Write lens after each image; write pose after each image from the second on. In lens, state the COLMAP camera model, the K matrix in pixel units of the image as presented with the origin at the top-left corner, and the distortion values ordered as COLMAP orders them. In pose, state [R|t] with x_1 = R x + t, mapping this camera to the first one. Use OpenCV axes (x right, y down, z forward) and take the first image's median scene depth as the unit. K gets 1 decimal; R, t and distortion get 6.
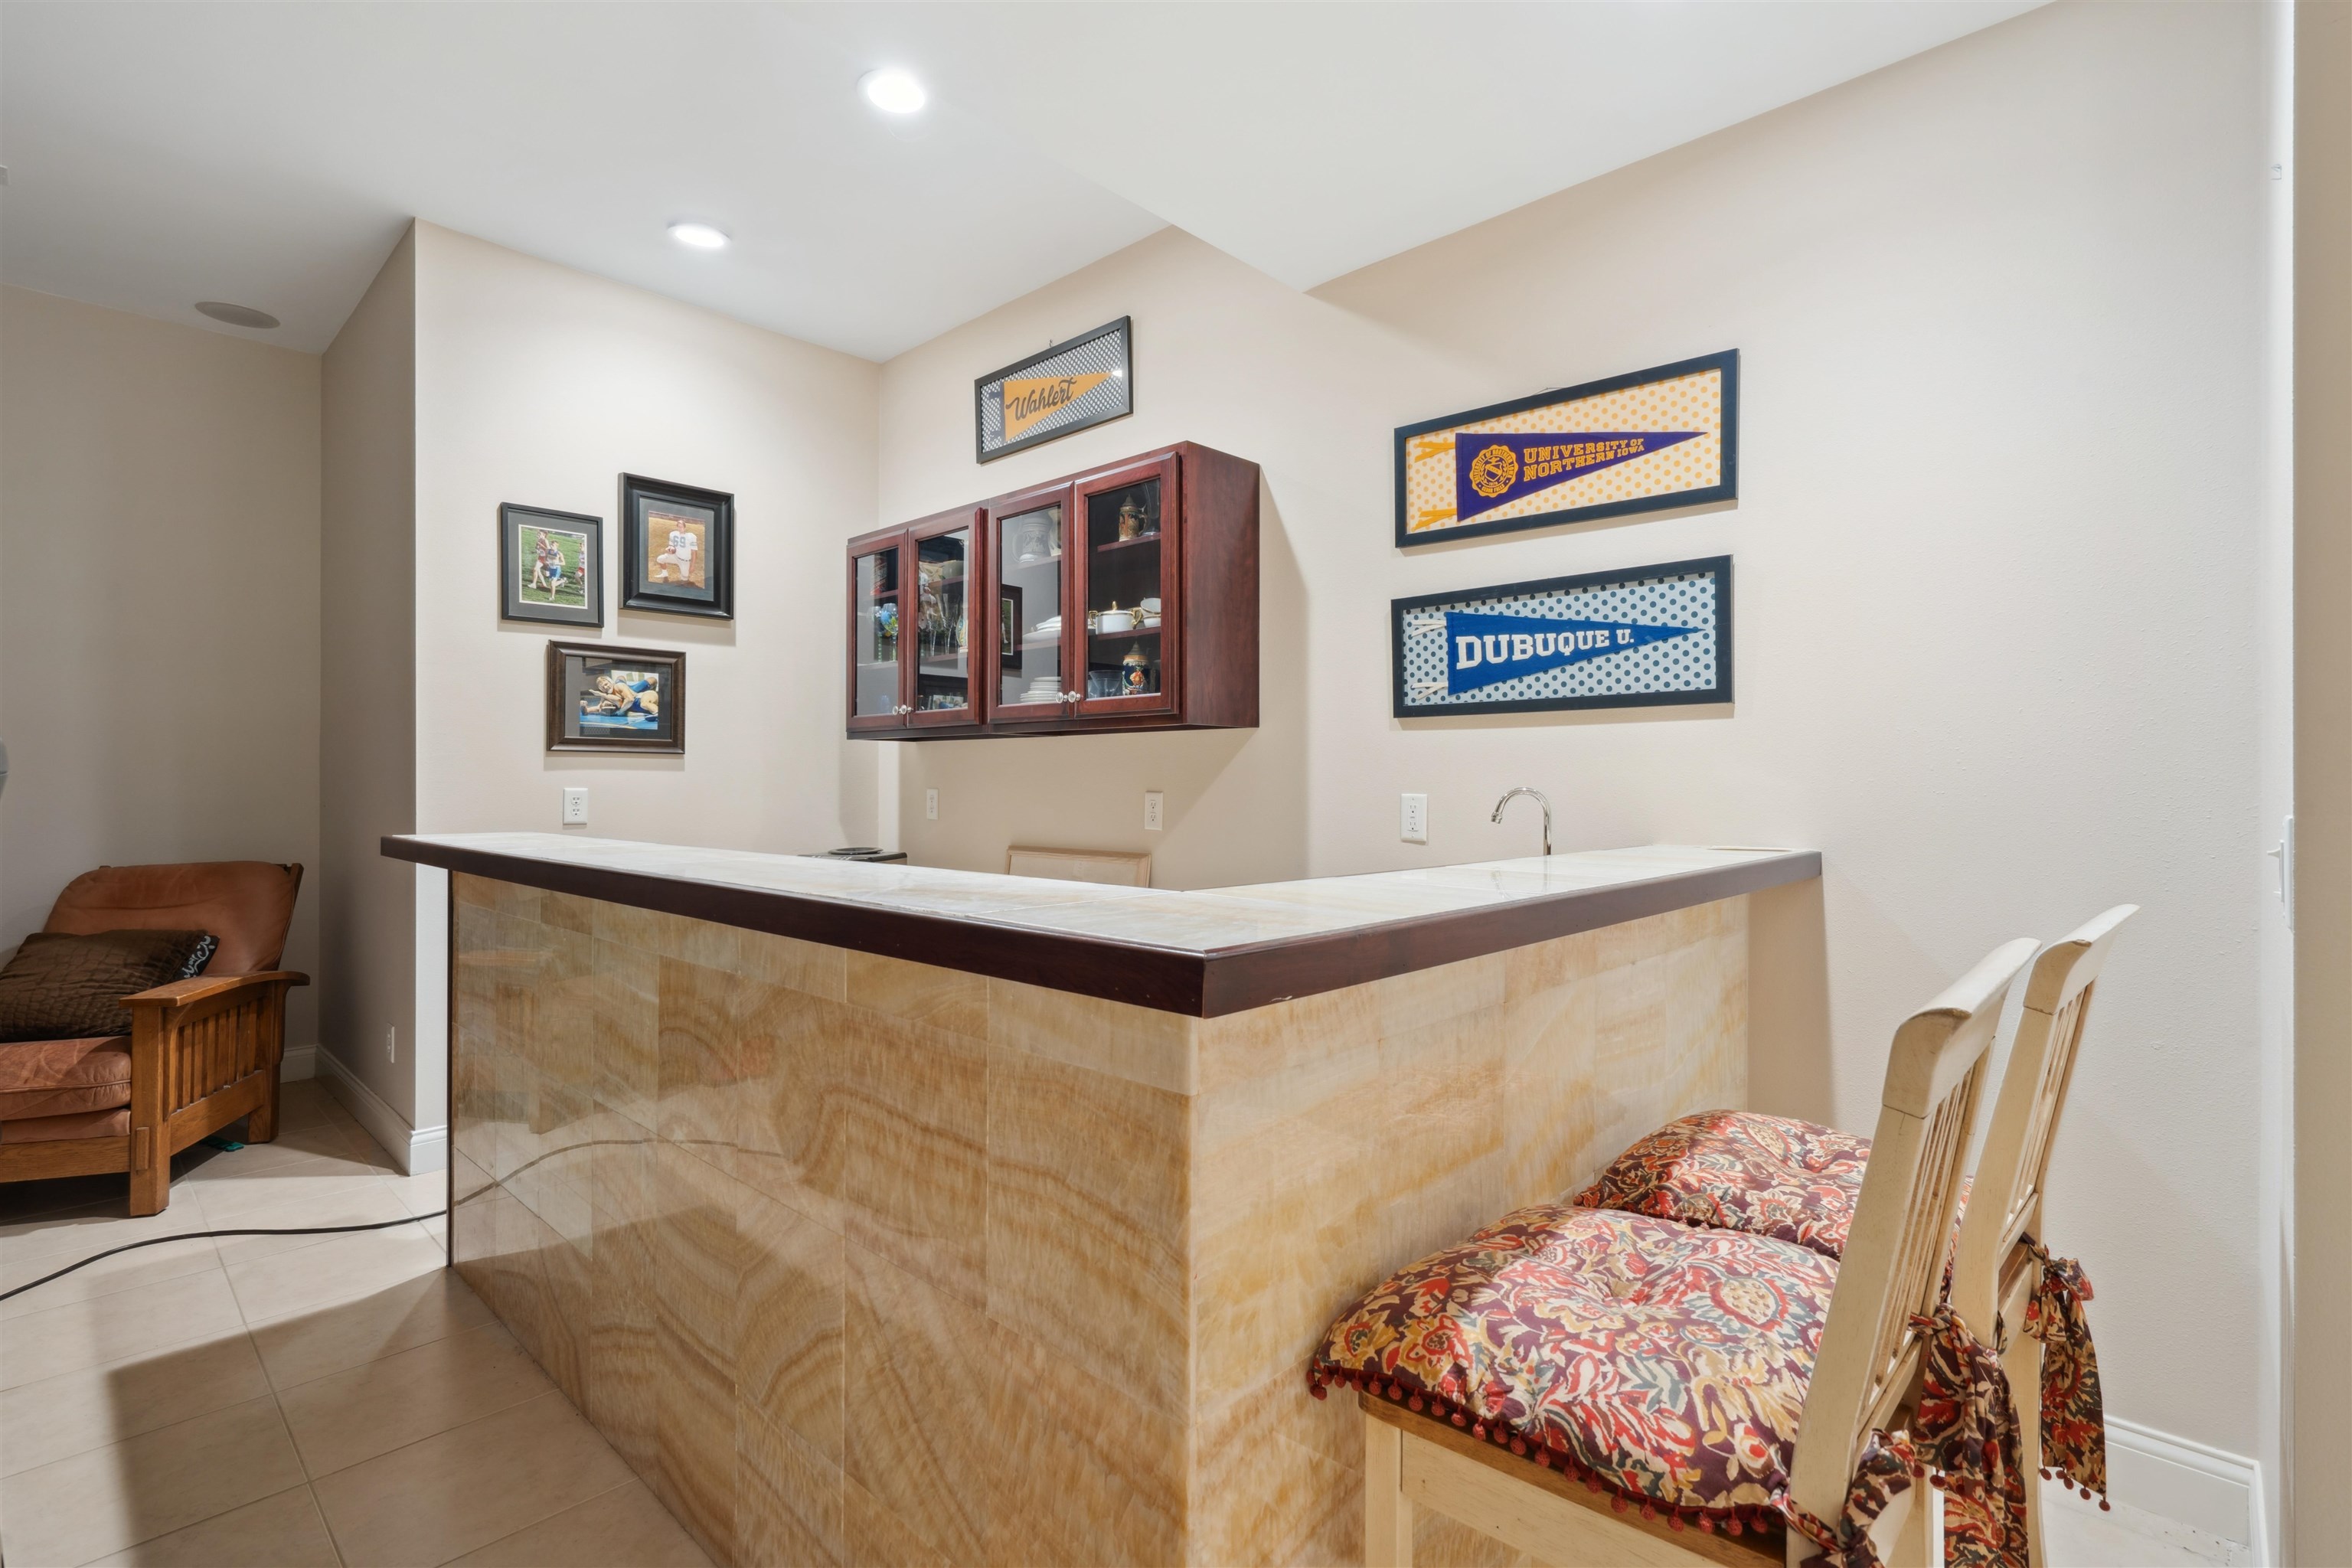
lens RADIAL K [[1082.8, 0, 1167.3], [0, 1082.8, 784.7], [0, 0, 1]] dist [-0.000243, -0.000226]
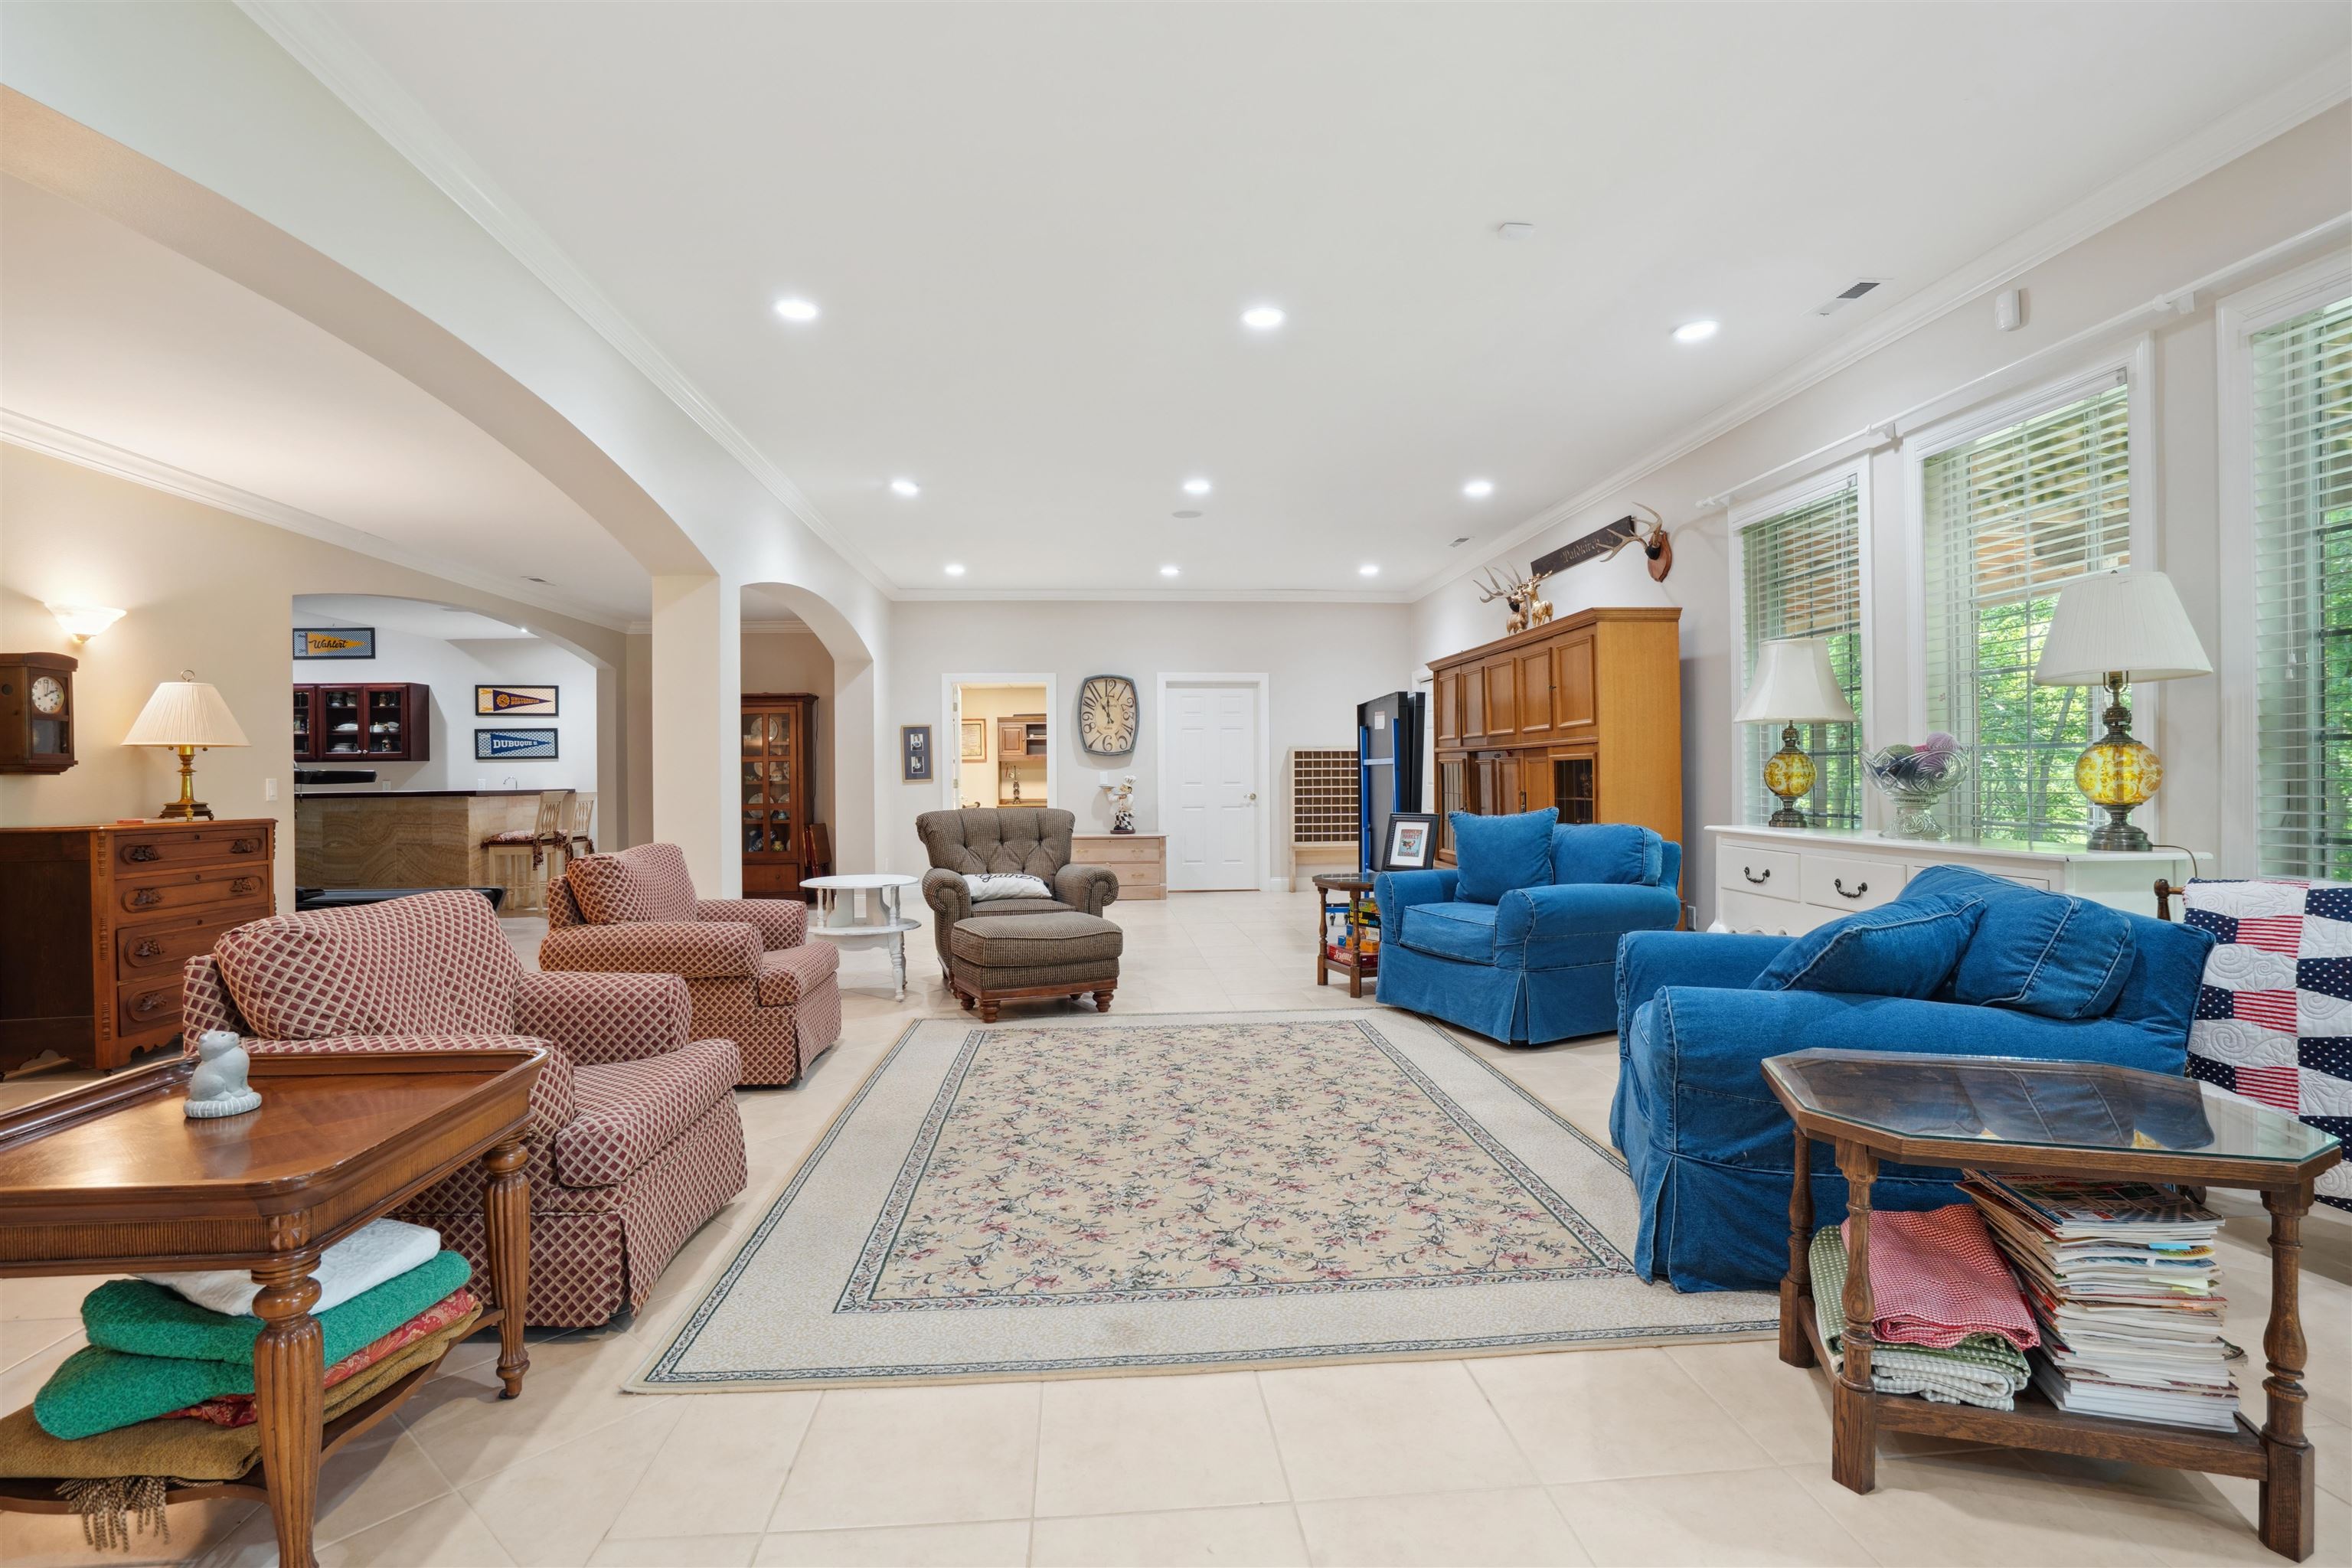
lens RADIAL K [[1131.7, 0, 1175.7], [0, 1131.7, 766.8], [0, 0, 1]] dist [-0.015337, 0.001360]
pose [[0.674471, -0.005304, 0.738282, -1.131778], [0.010905, 0.999937, -0.002778, 0.004581], [-0.738221, 0.009925, 0.674486, -3.763162]]
